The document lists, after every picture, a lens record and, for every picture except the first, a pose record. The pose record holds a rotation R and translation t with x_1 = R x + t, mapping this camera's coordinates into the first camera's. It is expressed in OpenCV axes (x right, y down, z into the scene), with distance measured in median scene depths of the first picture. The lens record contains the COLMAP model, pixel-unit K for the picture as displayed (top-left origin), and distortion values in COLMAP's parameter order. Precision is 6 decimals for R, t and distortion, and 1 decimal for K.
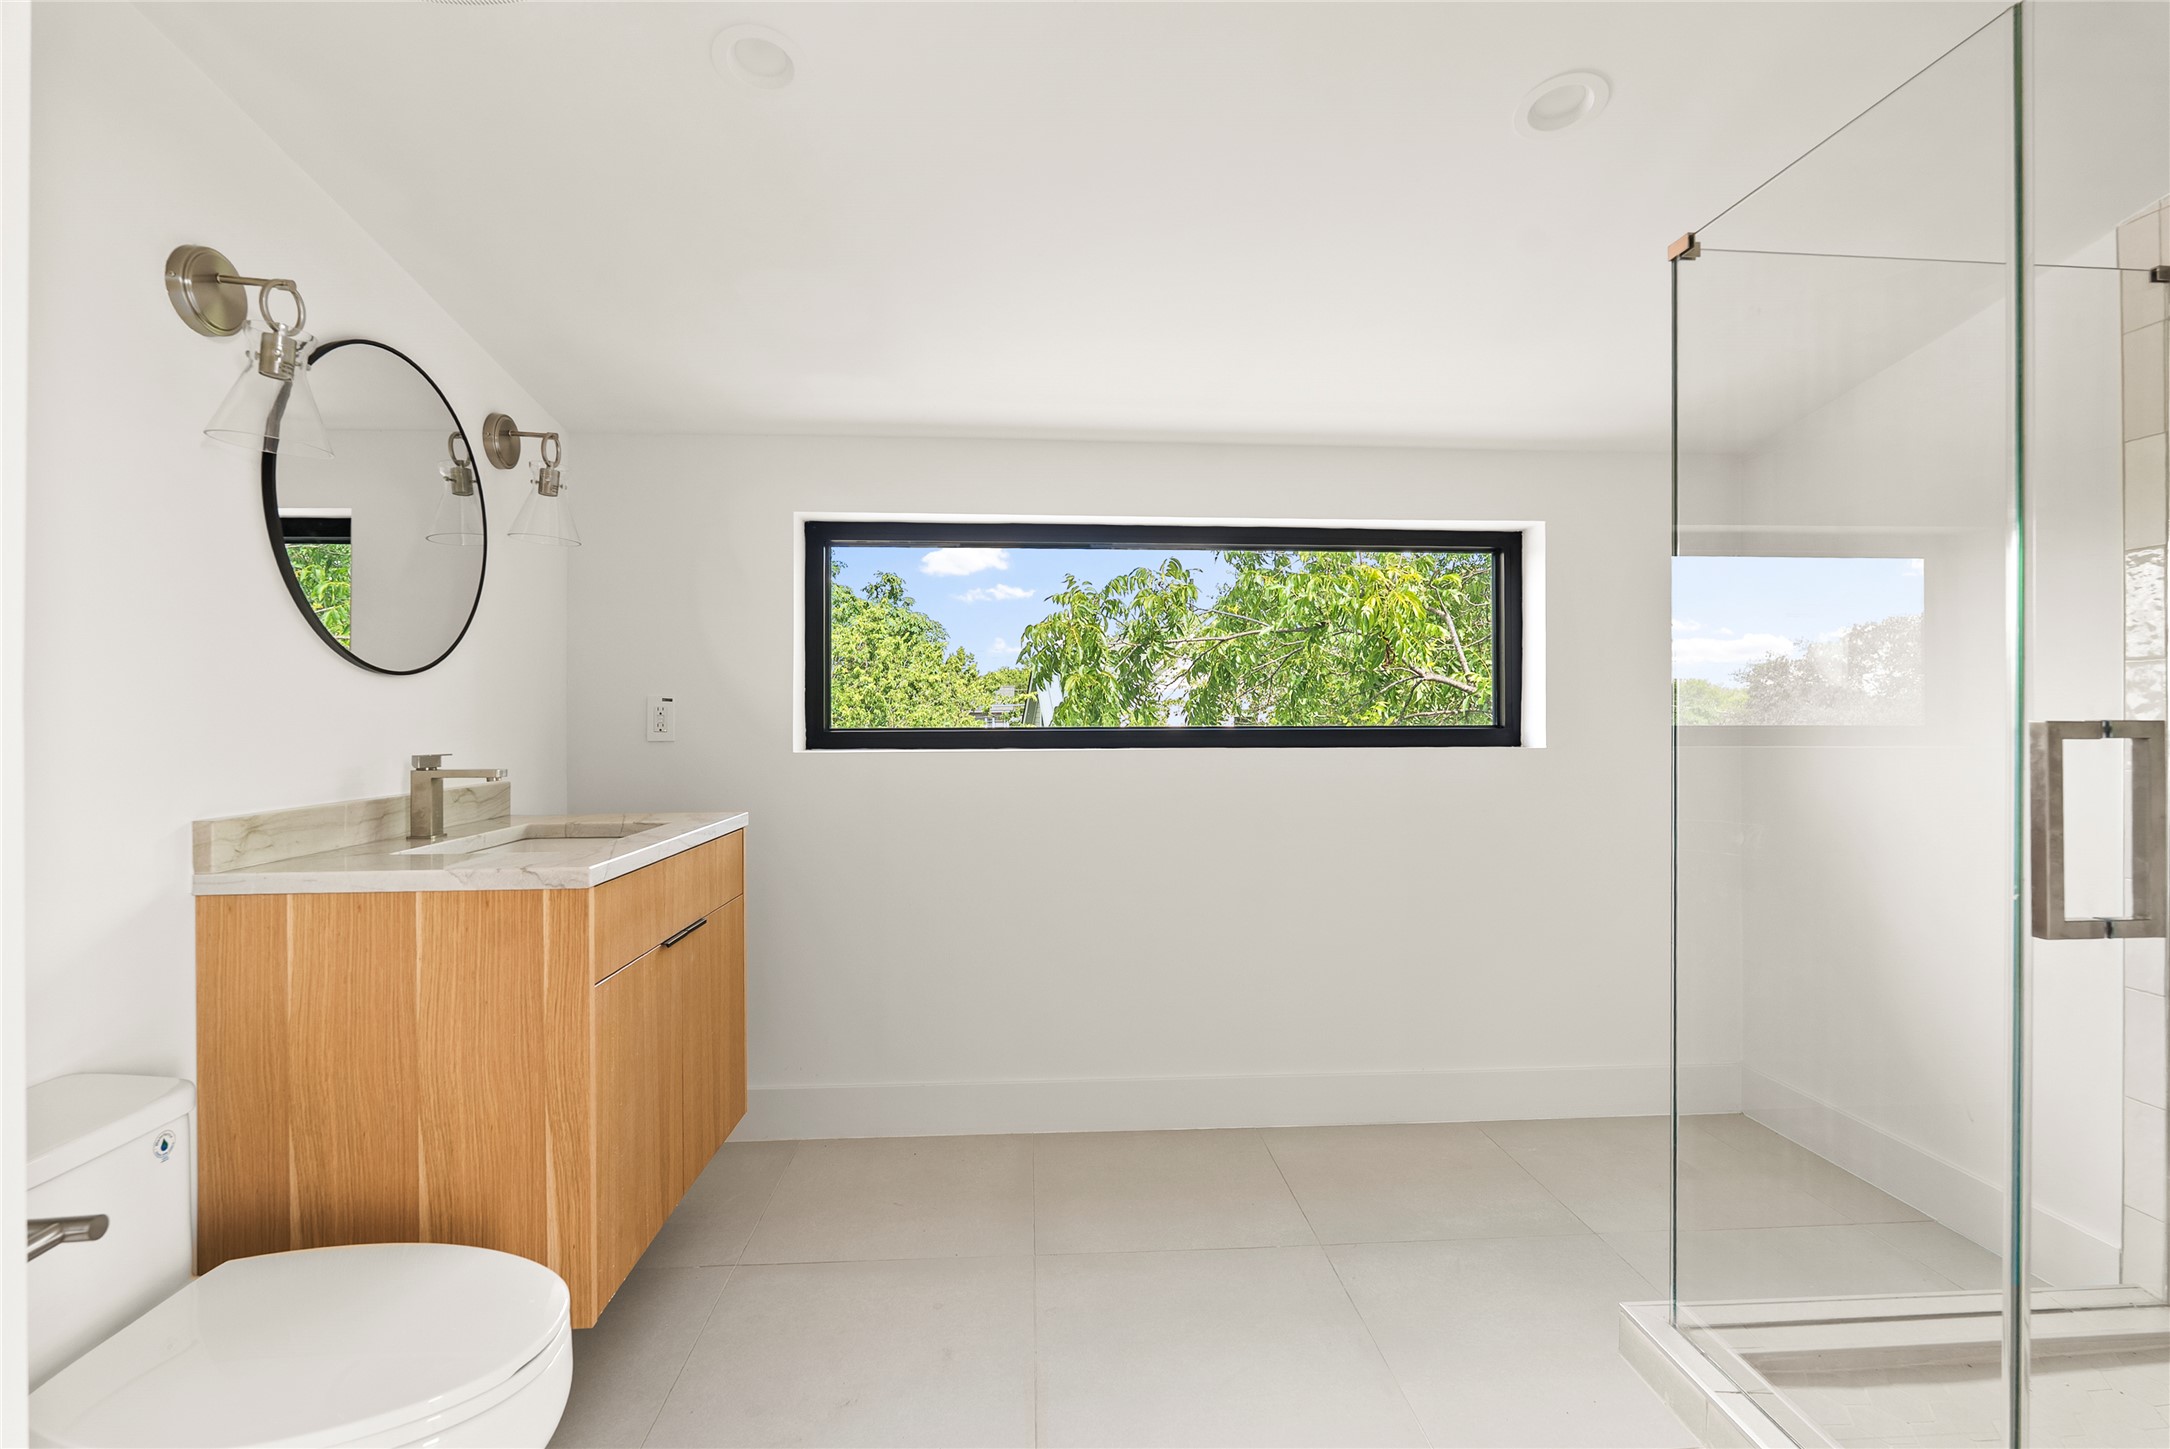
lens RADIAL K [[1033.1, 0, 1087.7], [0, 1033.1, 720.6], [0, 0, 1]] dist [-0.004645, -0.000480]
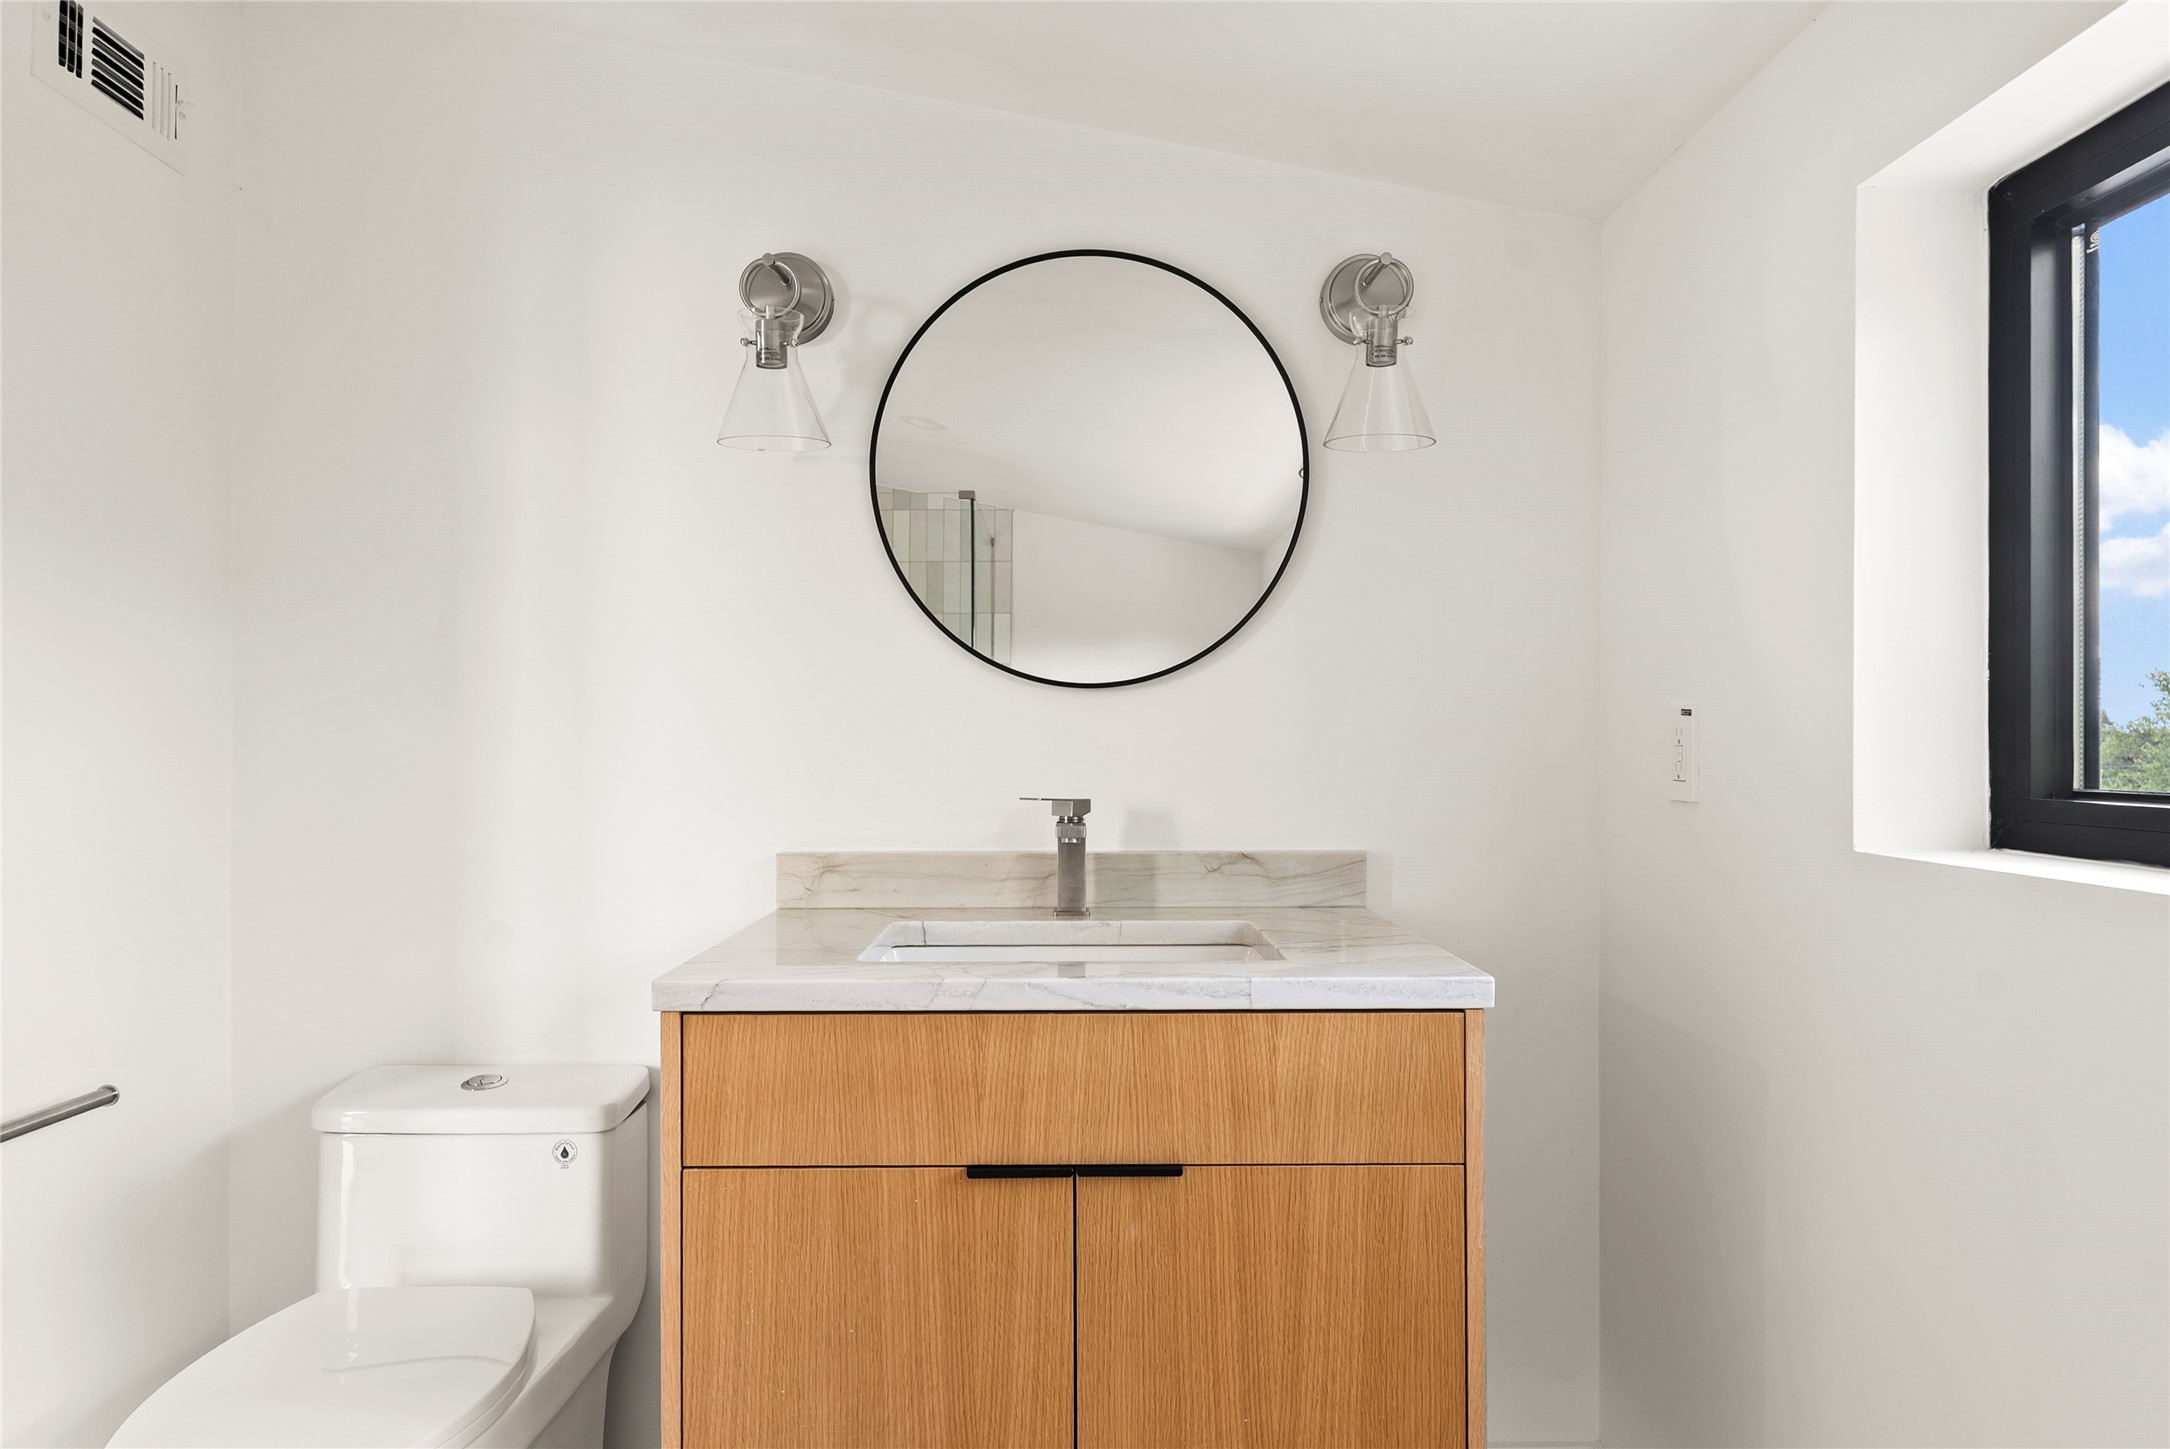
lens RADIAL K [[1254.9, 0, 1084.7], [0, 1254.9, 722.8], [0, 0, 1]] dist [-0.005894, 0.003468]
pose [[-0.054449, -0.014084, -0.998417, 0.240430], [-0.007810, 0.999876, -0.013678, -0.008078], [0.998486, 0.007053, -0.054553, 1.084968]]
